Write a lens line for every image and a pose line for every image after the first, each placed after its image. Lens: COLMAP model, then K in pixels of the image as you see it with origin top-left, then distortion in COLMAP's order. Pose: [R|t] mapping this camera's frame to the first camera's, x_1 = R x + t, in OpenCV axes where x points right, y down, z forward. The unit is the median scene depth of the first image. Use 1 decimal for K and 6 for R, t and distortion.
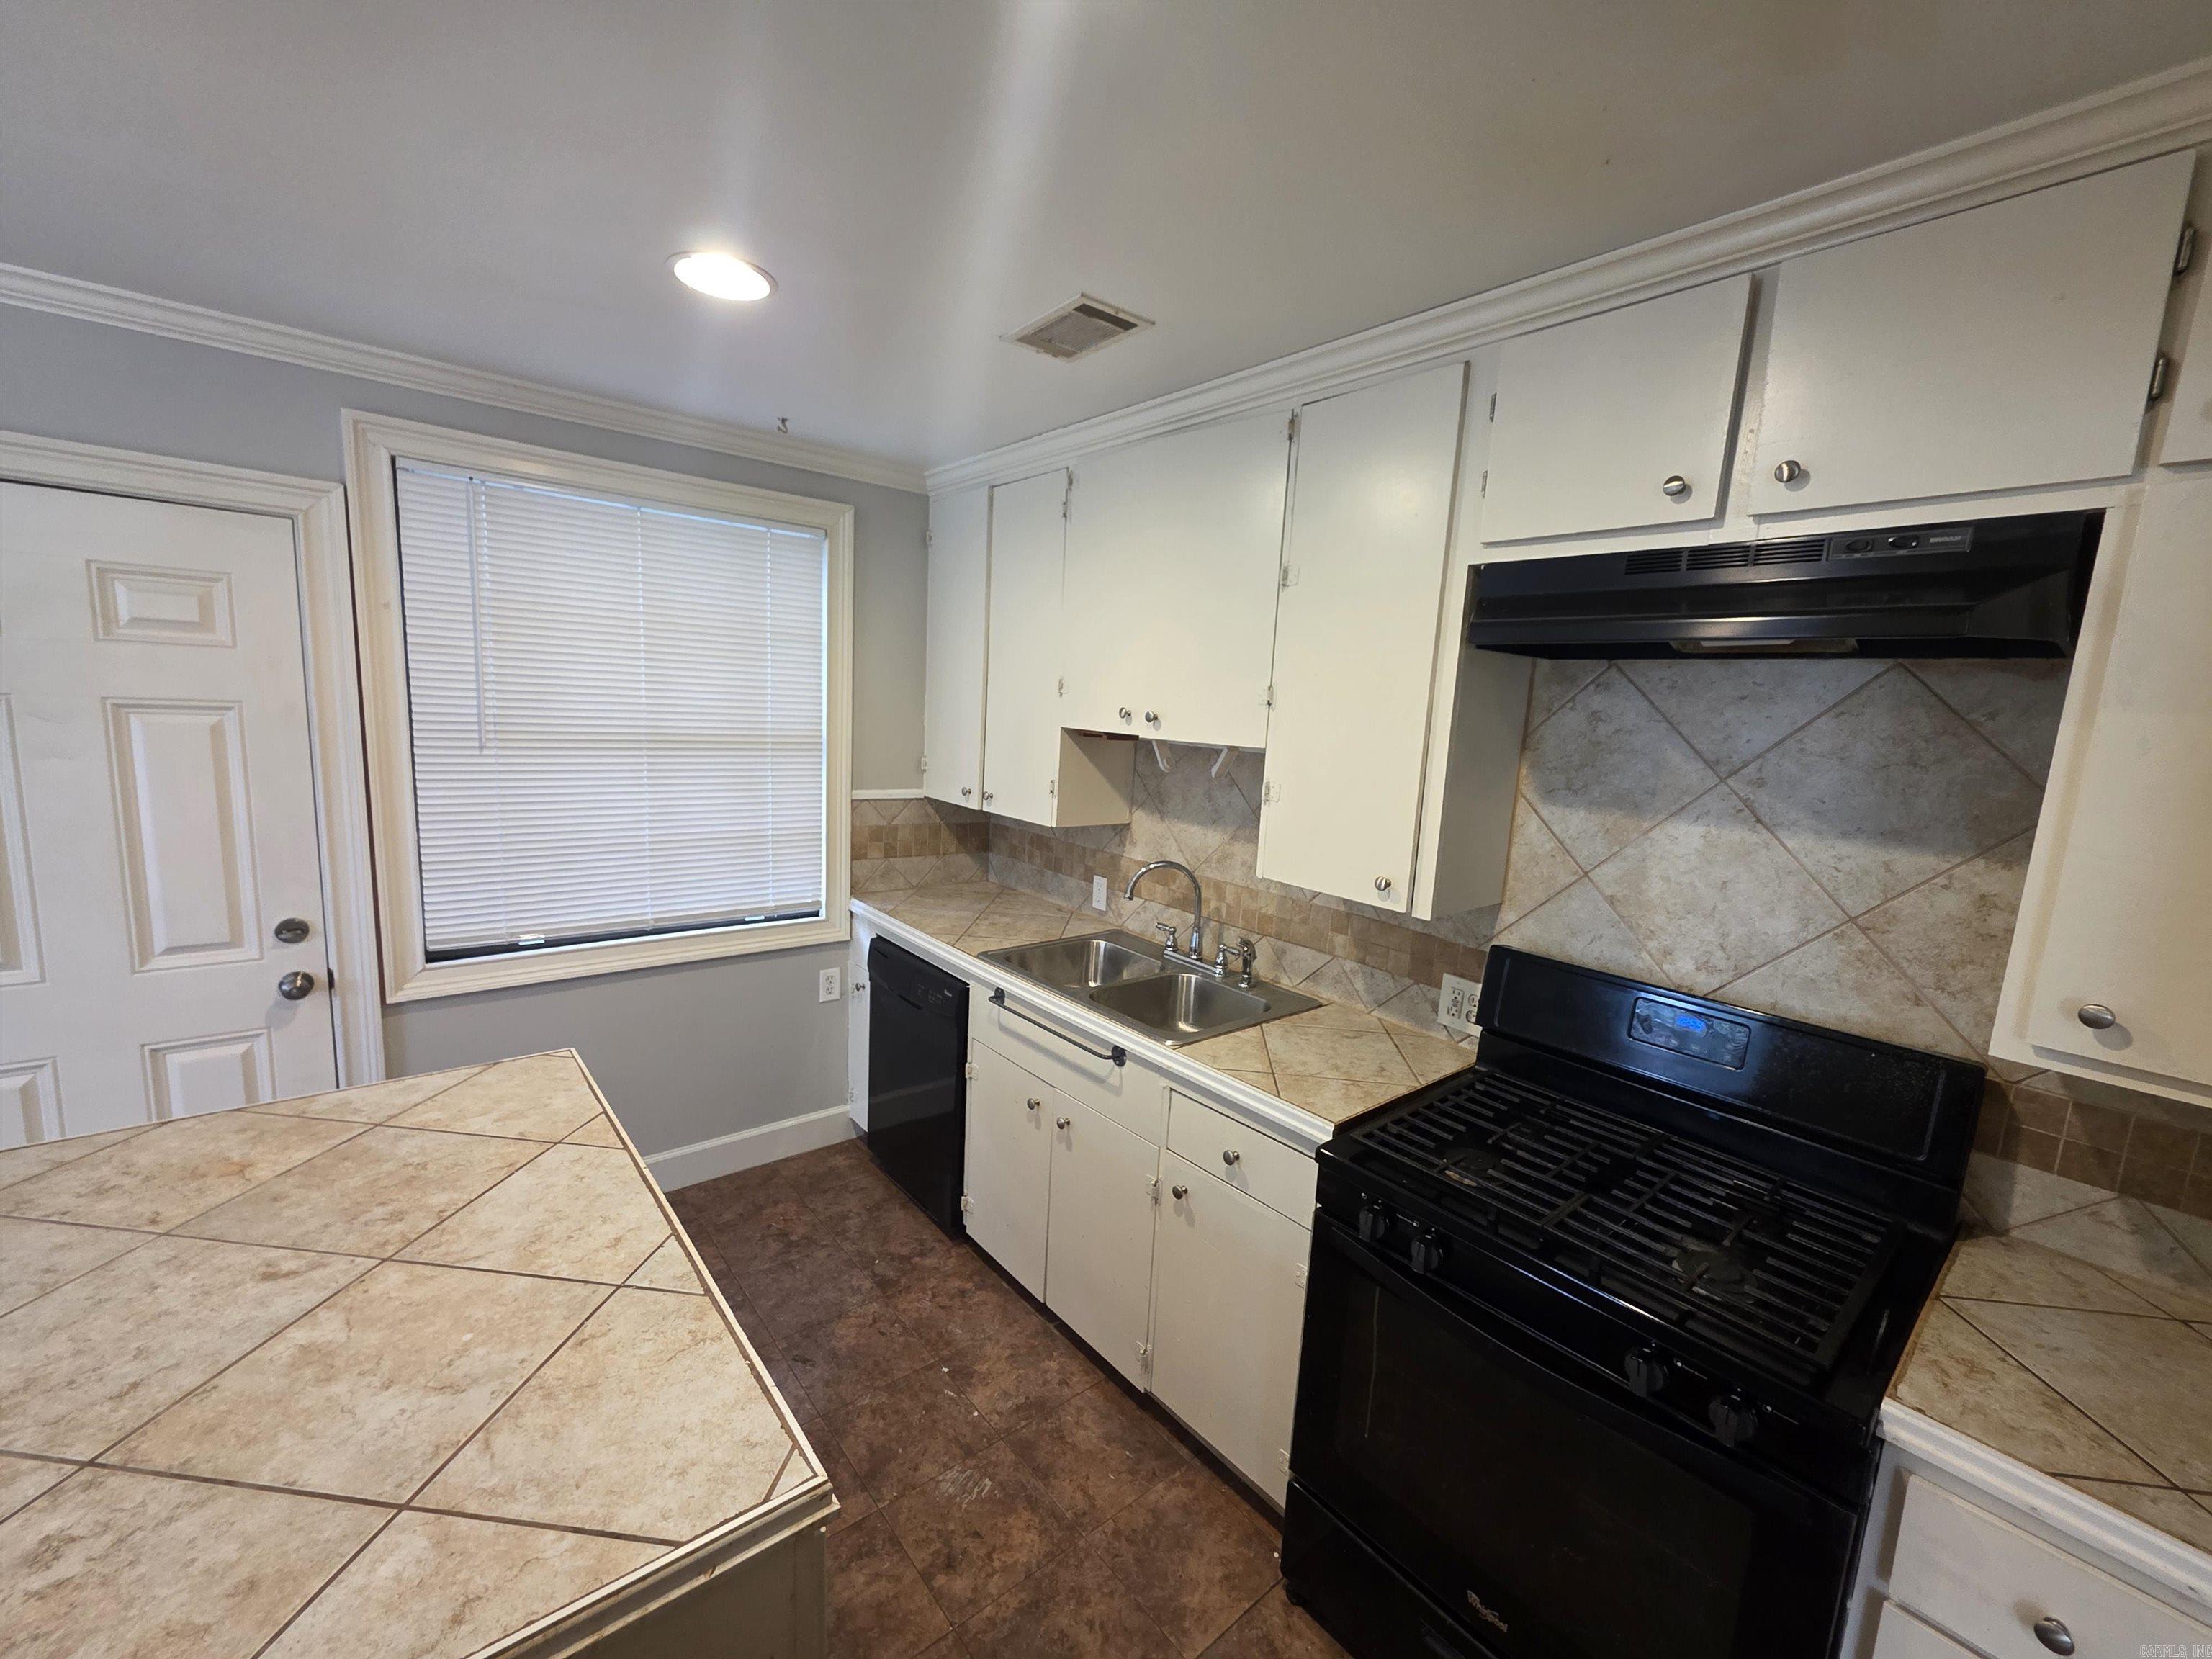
lens RADIAL K [[887.0, 0, 1101.3], [0, 887.0, 831.2], [0, 0, 1]] dist [0.002788, 0.000238]
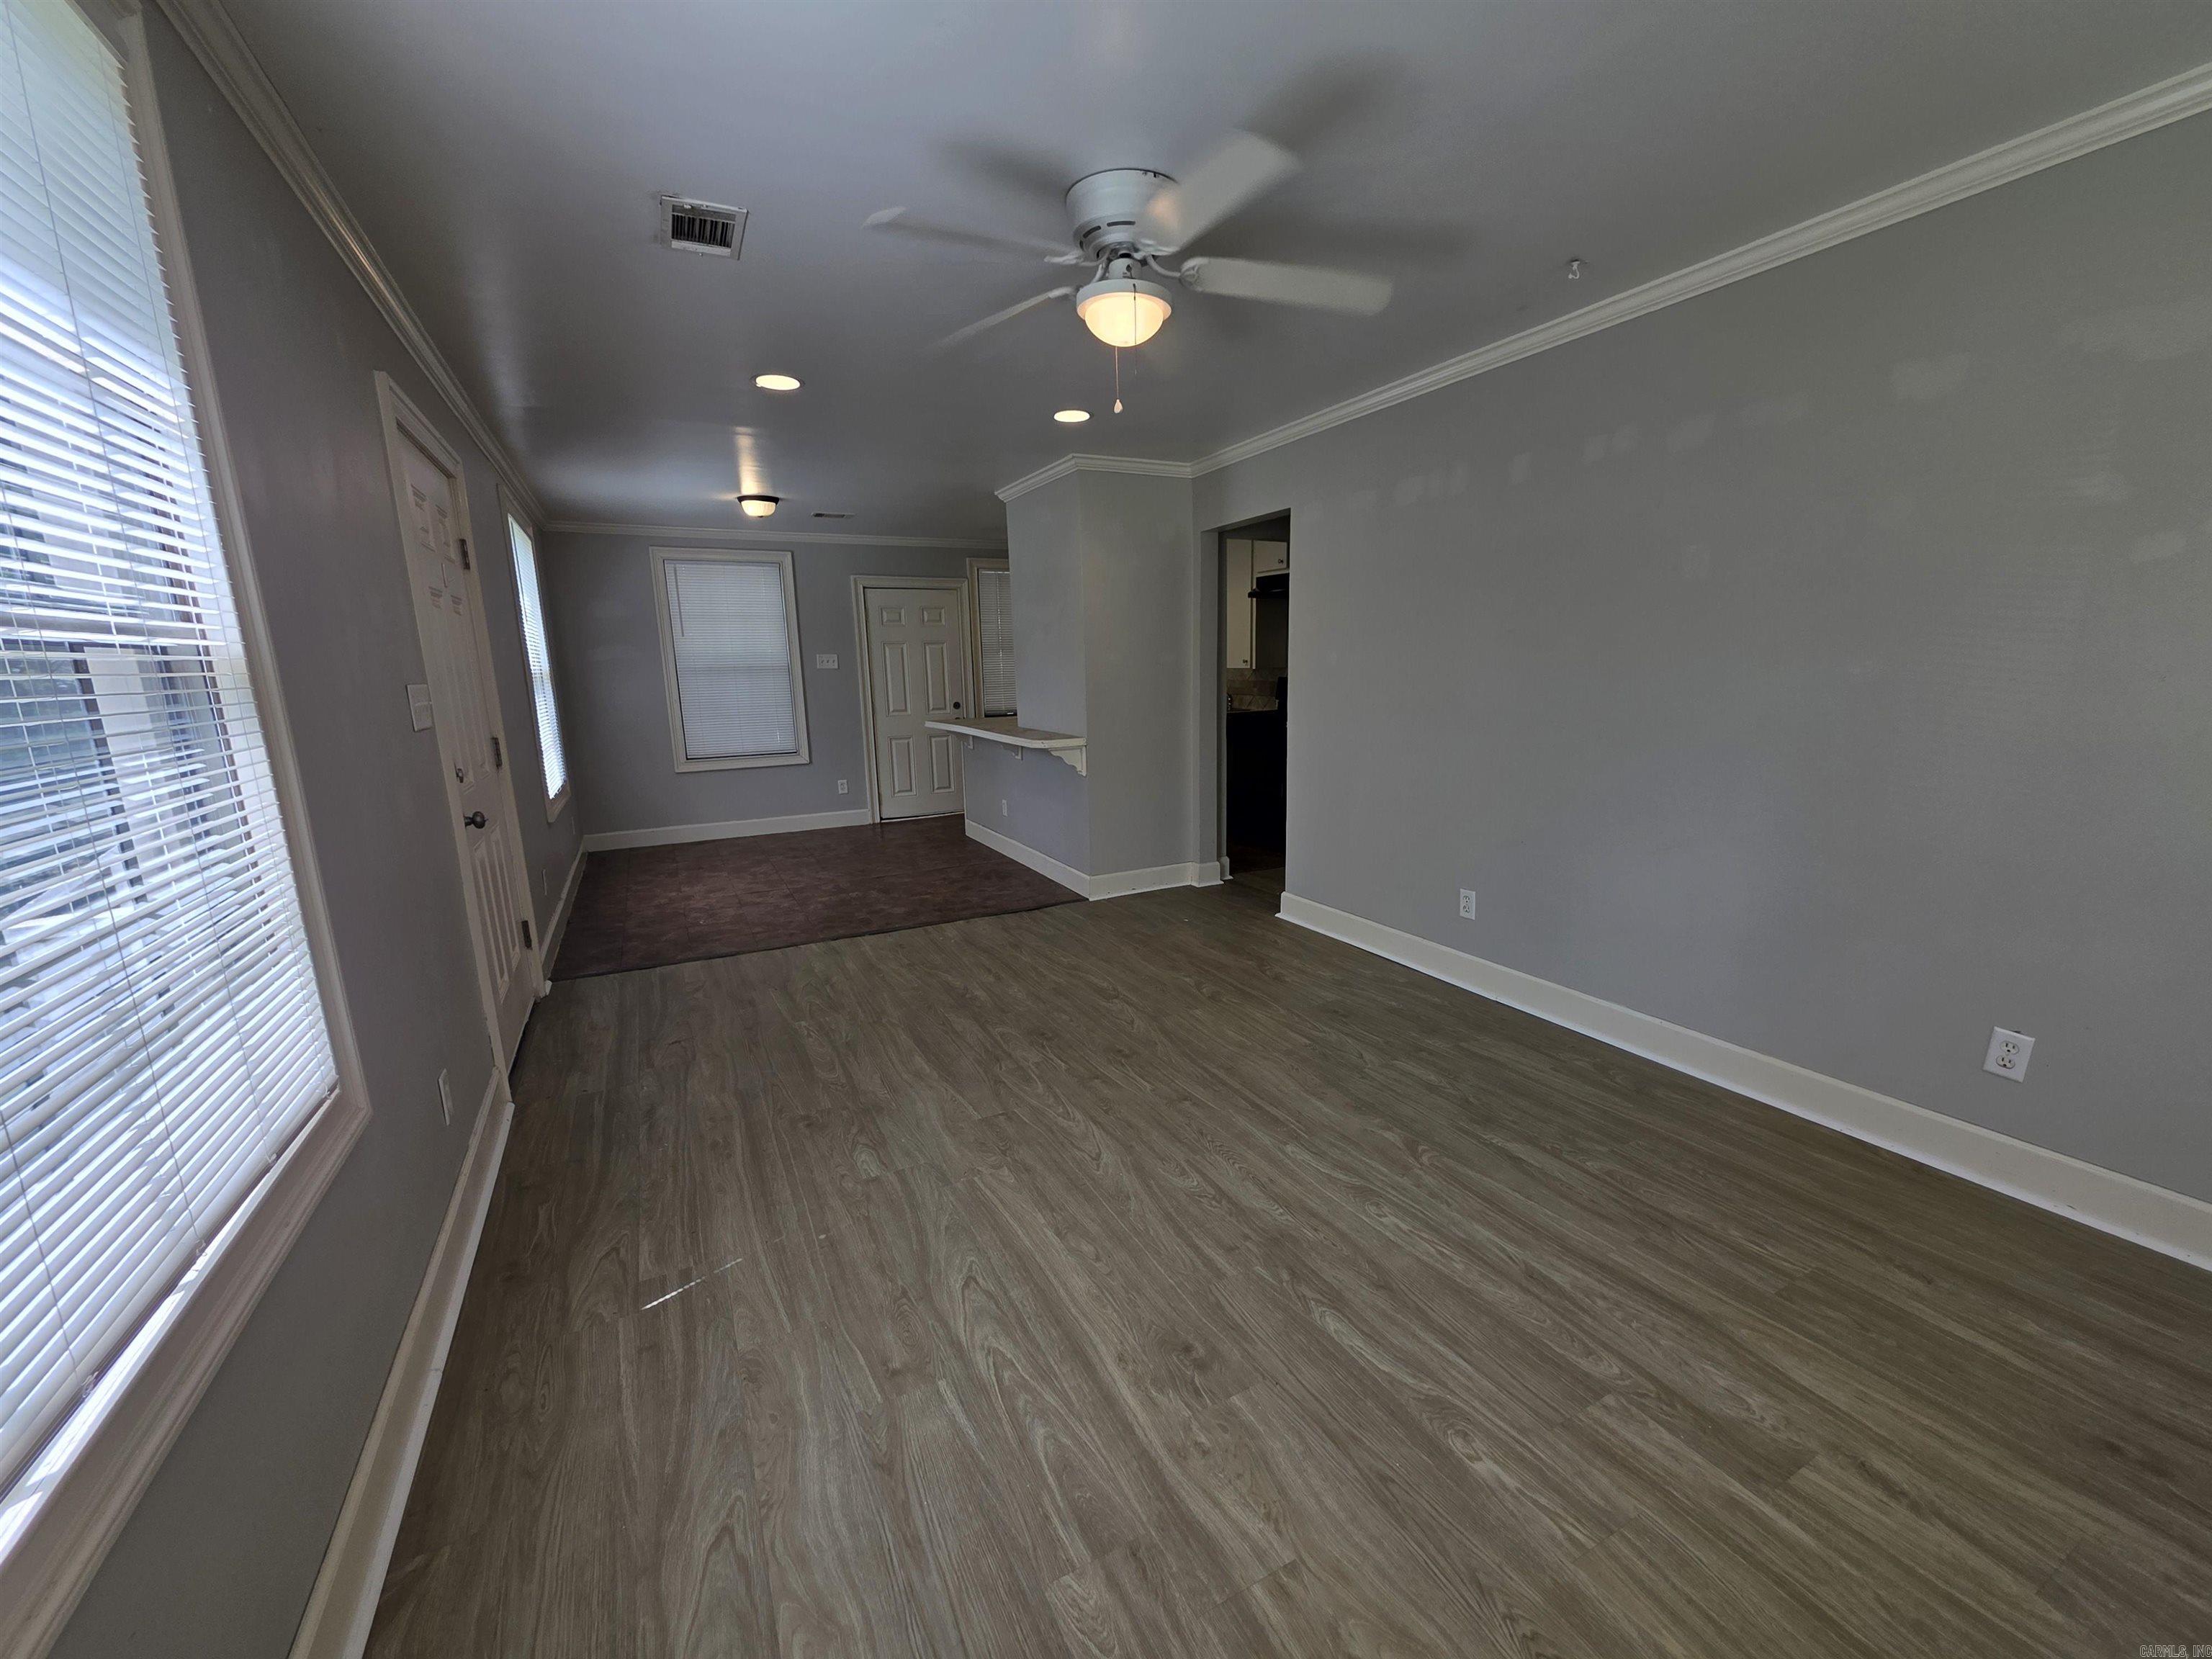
lens RADIAL K [[887.0, 0, 1107.9], [0, 887.0, 838.0], [0, 0, 1]] dist [0.002788, 0.000238]
pose [[0.973586, -0.025973, -0.226838, 0.494834], [0.037828, 0.998127, 0.048072, 0.516414], [0.225165, -0.055383, 0.972745, -2.454153]]
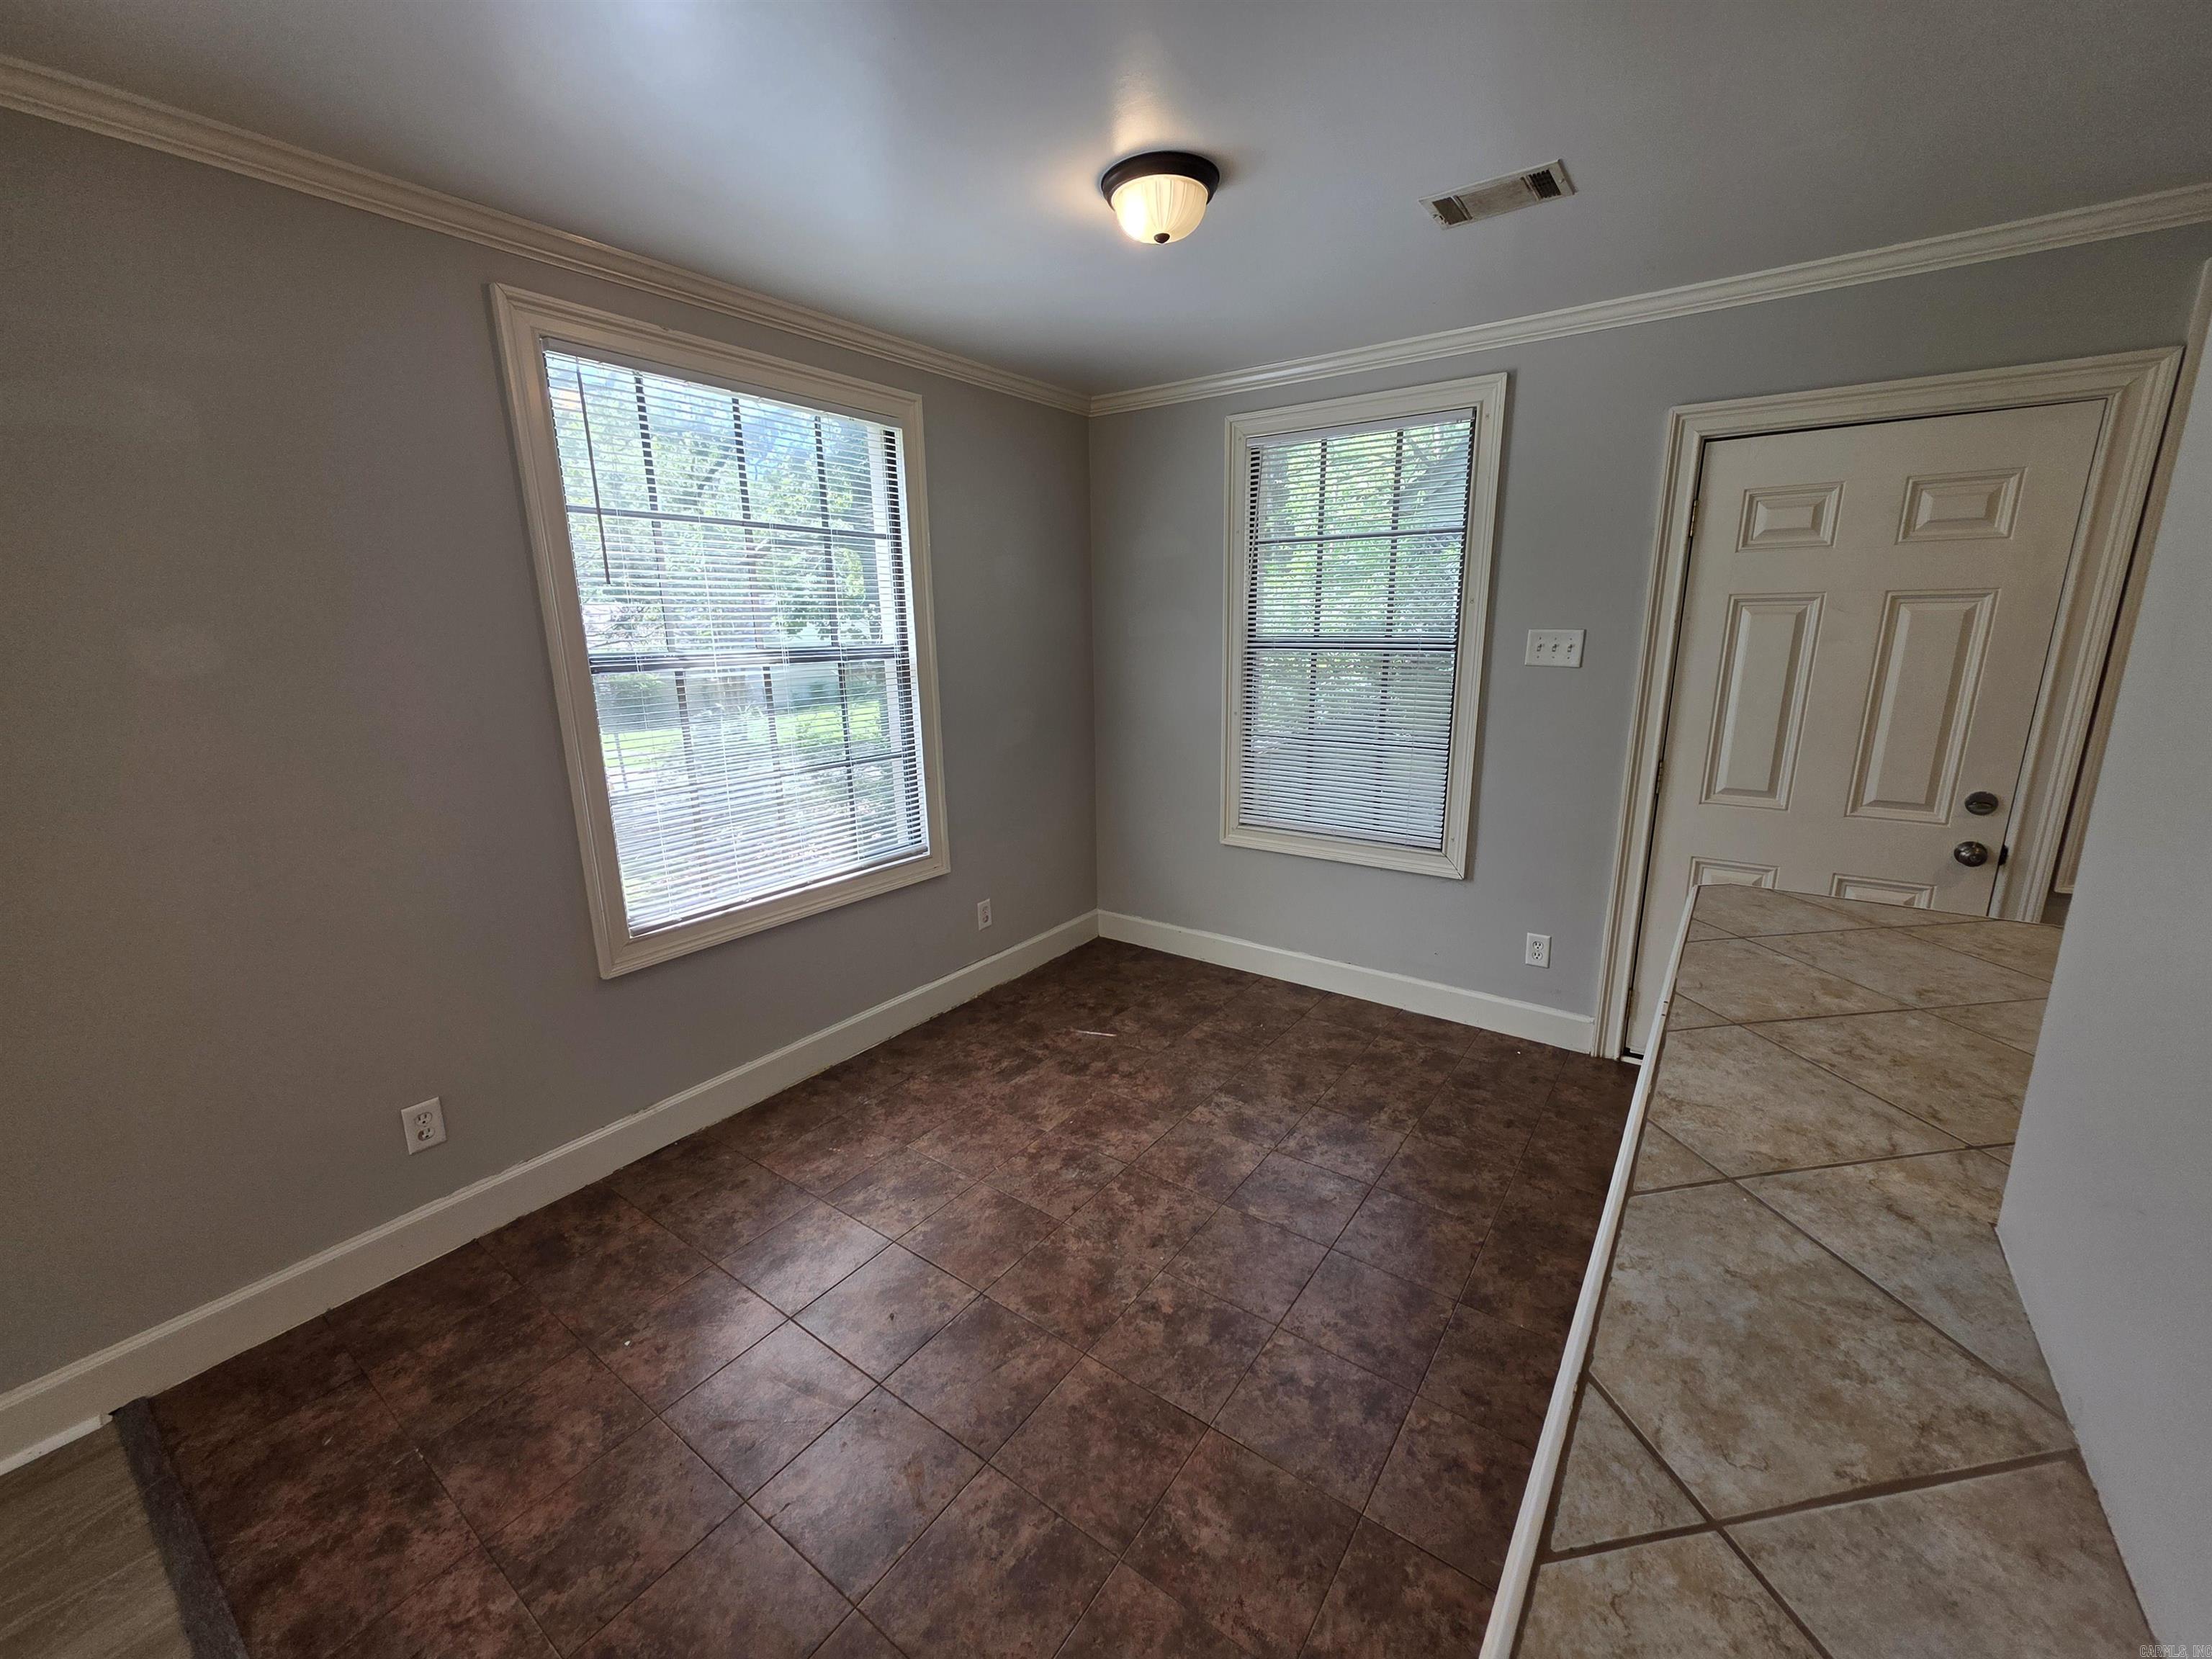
lens RADIAL K [[887.0, 0, 1113.6], [0, 887.0, 830.1], [0, 0, 1]] dist [0.002788, 0.000238]
pose [[0.254809, 0.173839, -0.951237, -0.148212], [-0.115397, 0.982145, 0.148576, 0.109585], [0.960081, 0.071912, 0.270320, -0.320912]]
